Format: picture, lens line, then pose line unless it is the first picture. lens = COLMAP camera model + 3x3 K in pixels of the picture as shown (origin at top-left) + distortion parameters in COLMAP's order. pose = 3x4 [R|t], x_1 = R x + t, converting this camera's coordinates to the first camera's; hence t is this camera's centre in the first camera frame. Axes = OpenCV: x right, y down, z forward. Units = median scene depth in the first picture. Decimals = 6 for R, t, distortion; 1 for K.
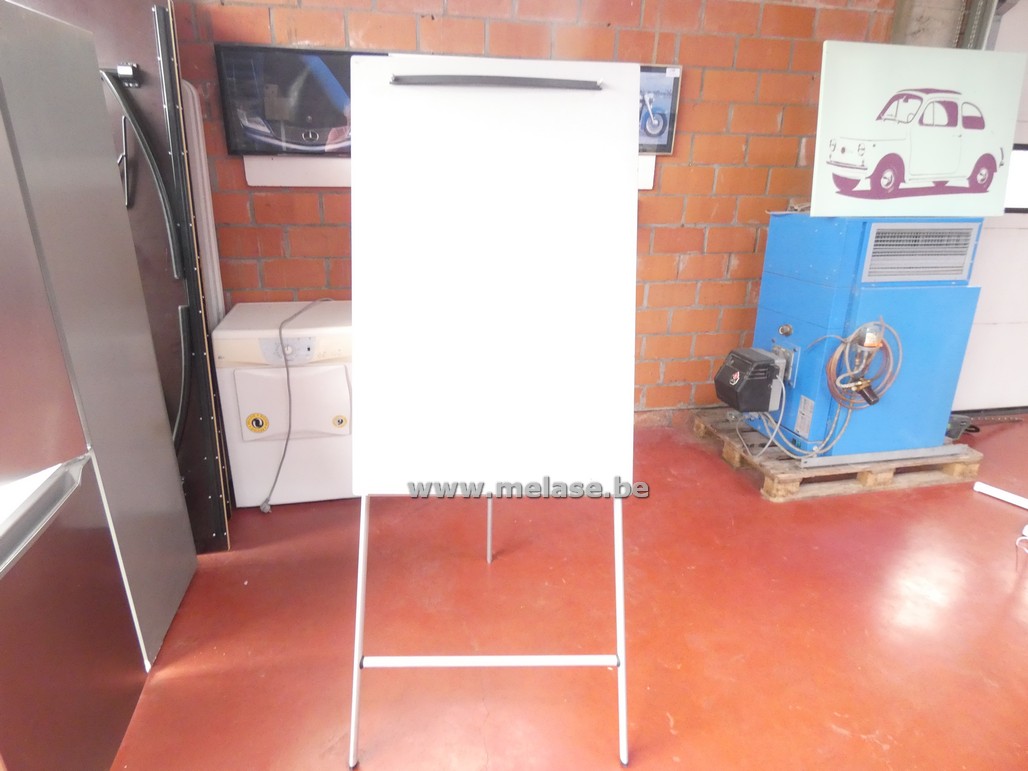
lens RADIAL K [[597.5, 0, 511.8], [0, 597.5, 384.5], [0, 0, 1]] dist [-0.000571, -0.000436]
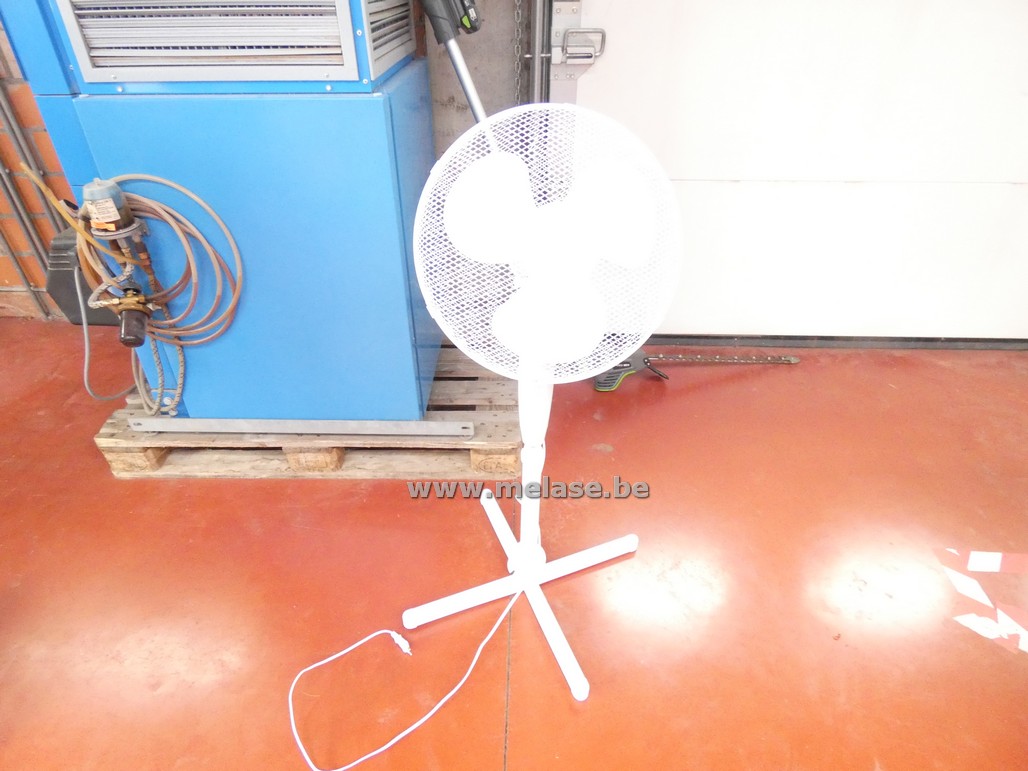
lens RADIAL K [[597.5, 0, 513.8], [0, 597.5, 386.6], [0, 0, 1]] dist [-0.000571, -0.000436]
pose [[0.973222, 0.116254, -0.198302, 0.918949], [-0.052941, 0.952852, 0.298782, -0.093499], [0.223687, -0.280283, 0.933491, 0.528186]]
